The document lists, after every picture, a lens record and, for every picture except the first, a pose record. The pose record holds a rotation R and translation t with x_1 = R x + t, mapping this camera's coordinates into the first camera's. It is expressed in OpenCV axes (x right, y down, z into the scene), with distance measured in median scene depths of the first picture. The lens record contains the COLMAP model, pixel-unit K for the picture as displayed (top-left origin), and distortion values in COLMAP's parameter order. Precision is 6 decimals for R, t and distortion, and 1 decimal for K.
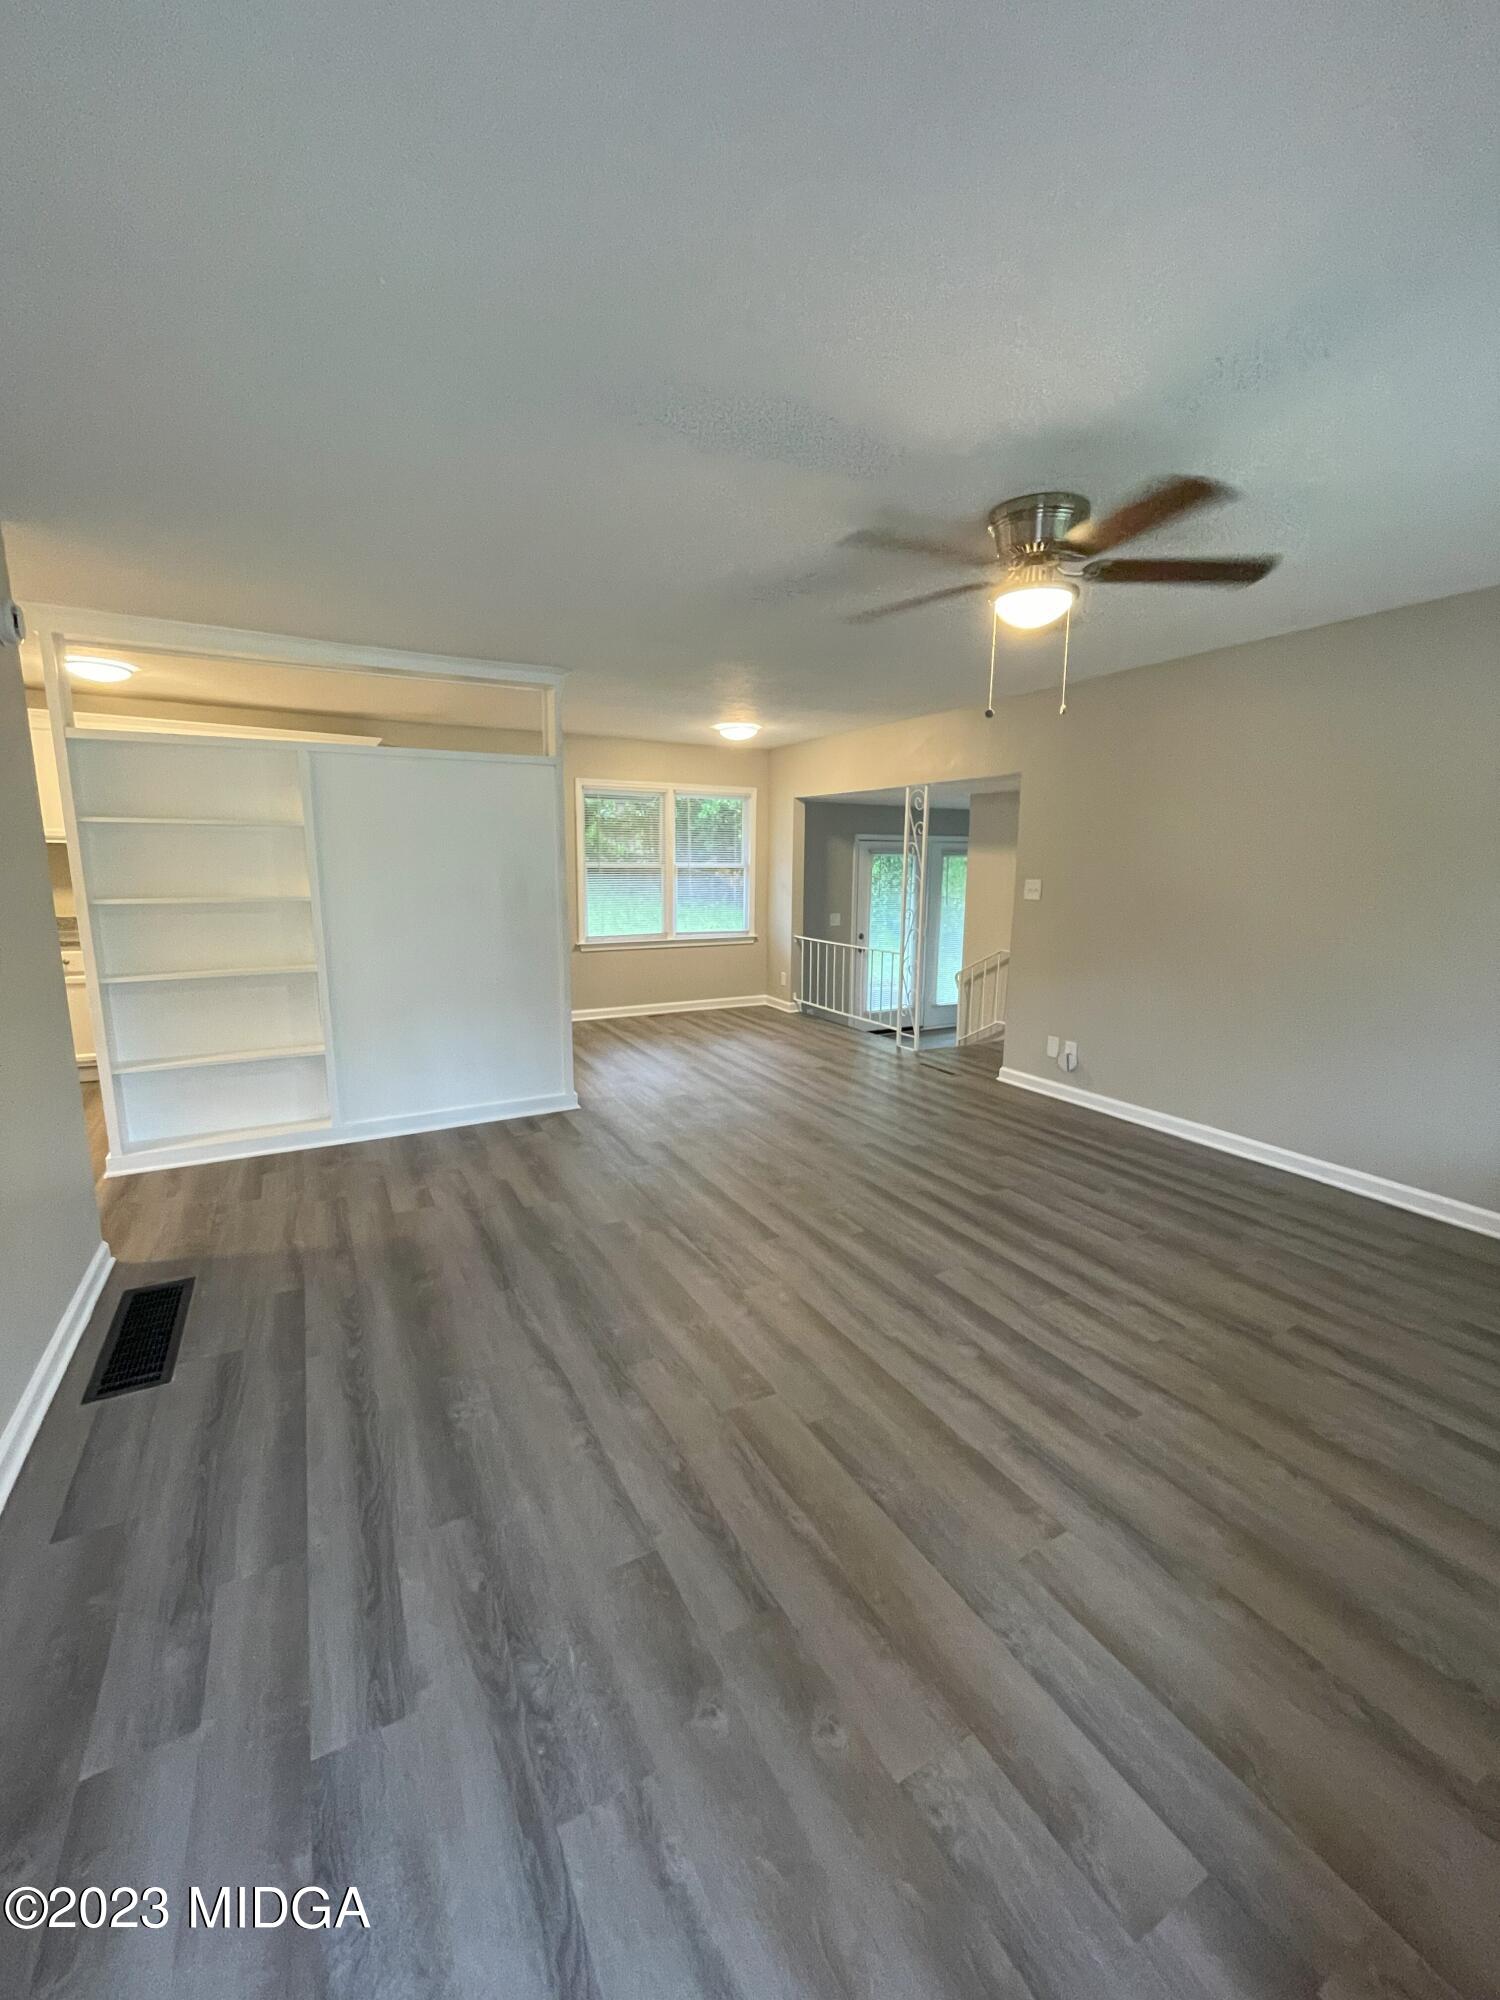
lens RADIAL K [[810.4, 0, 754.4], [0, 810.4, 1002.8], [0, 0, 1]] dist [-0.003736, -0.000328]
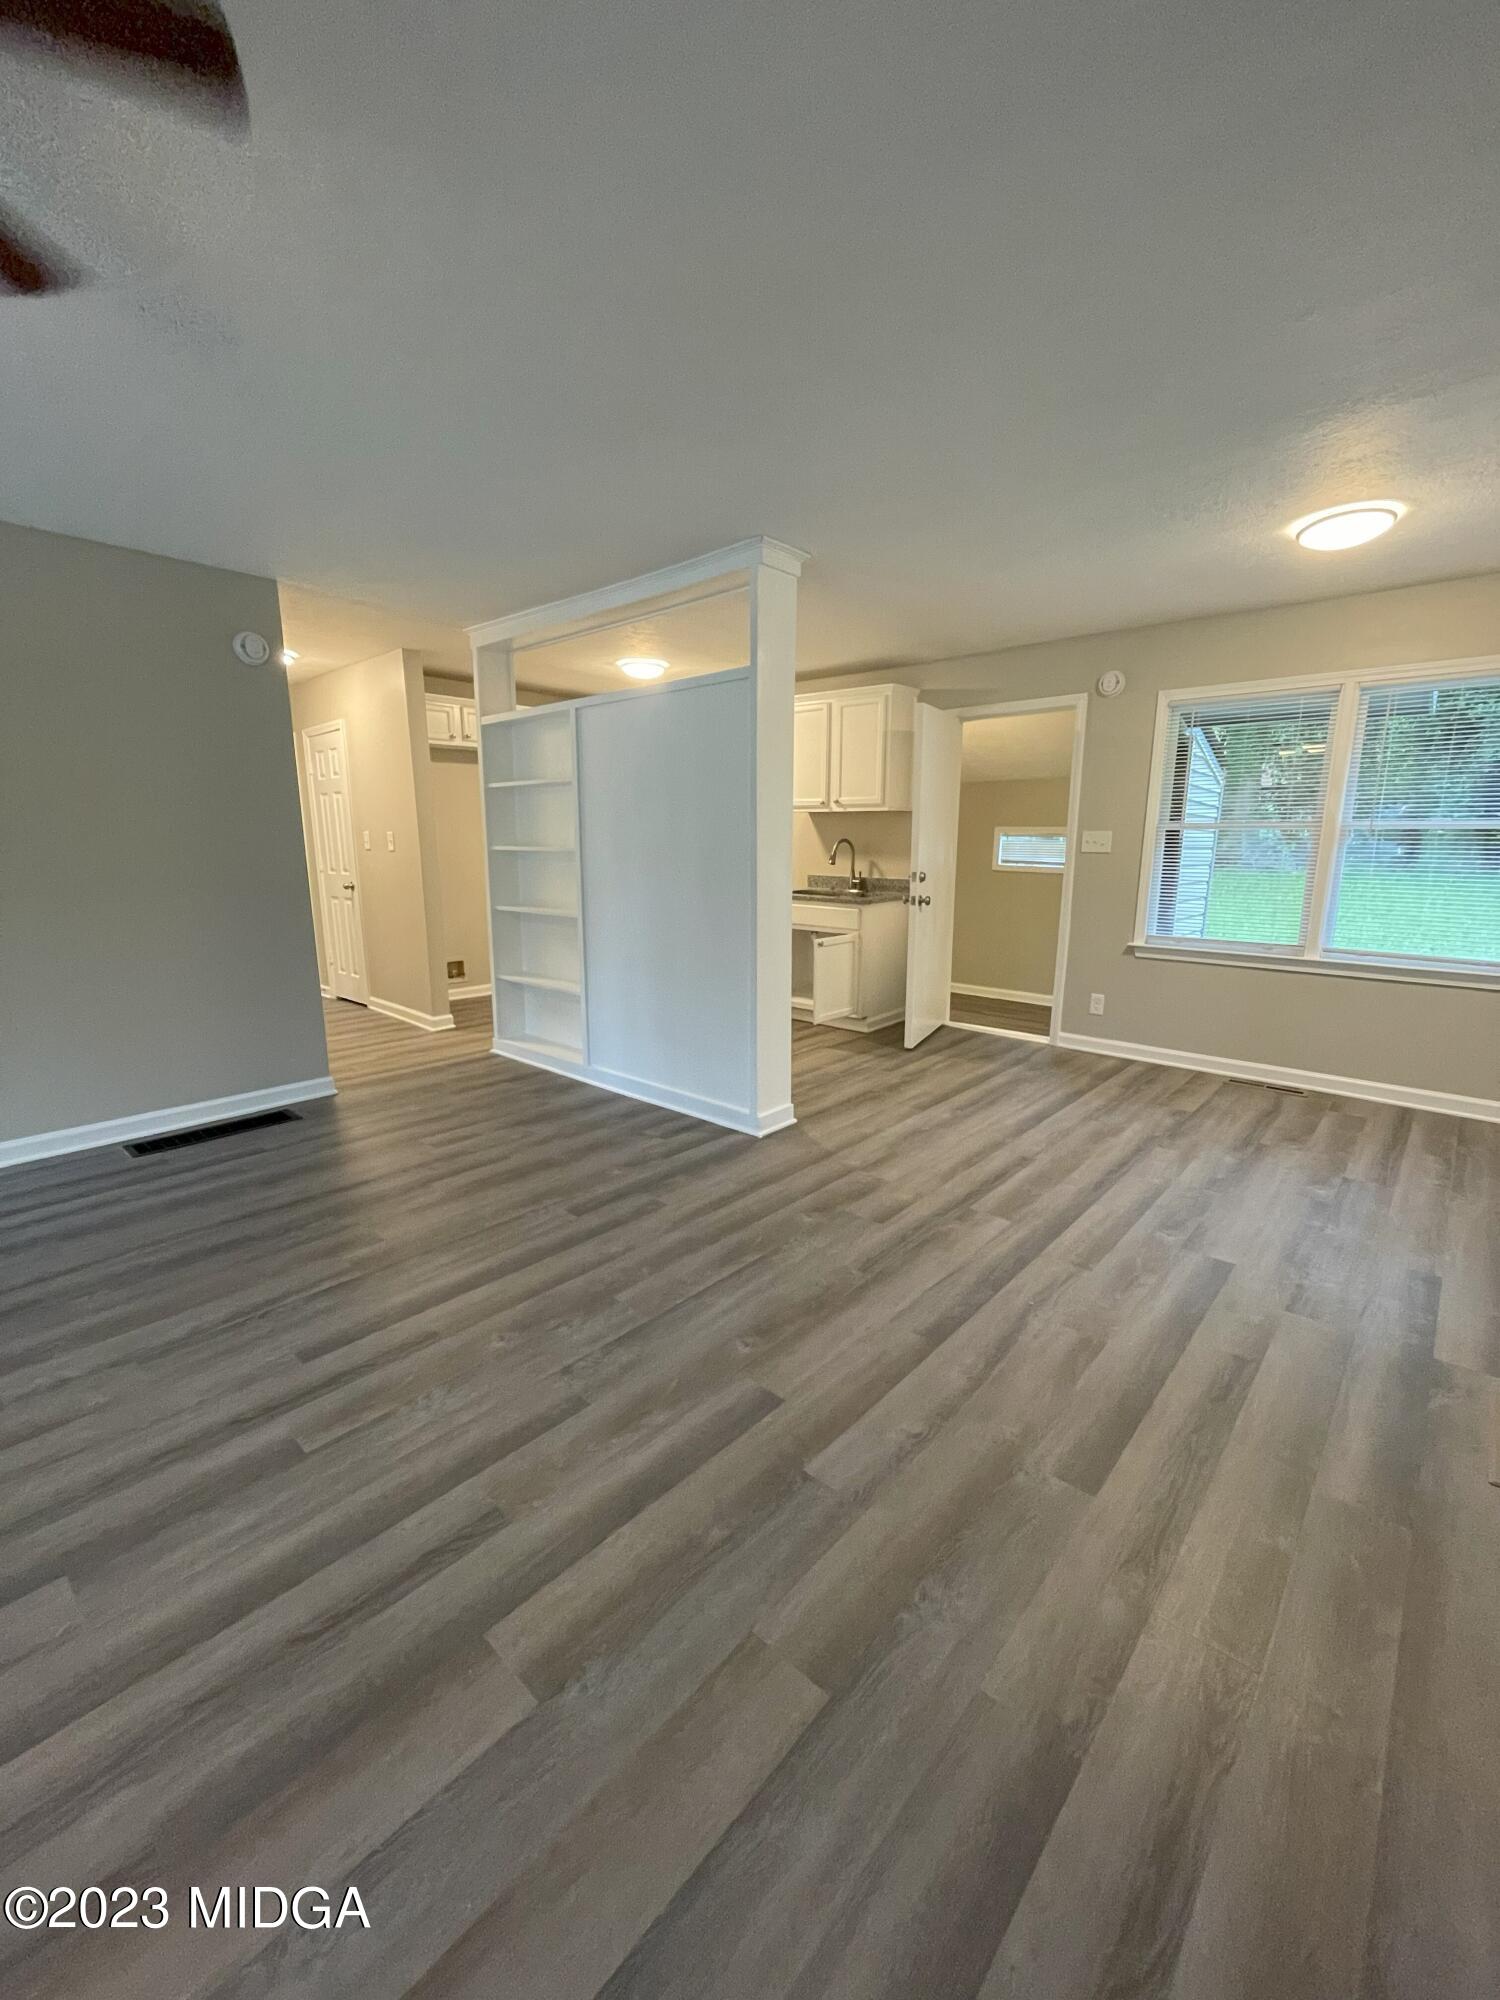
lens RADIAL K [[810.4, 0, 754.4], [0, 810.4, 1002.8], [0, 0, 1]] dist [-0.003736, -0.000328]
pose [[0.336754, 0.179212, -0.924381, 0.568136], [-0.169402, 0.977233, 0.127745, -0.108100], [0.926229, 0.113573, 0.359446, 0.879746]]
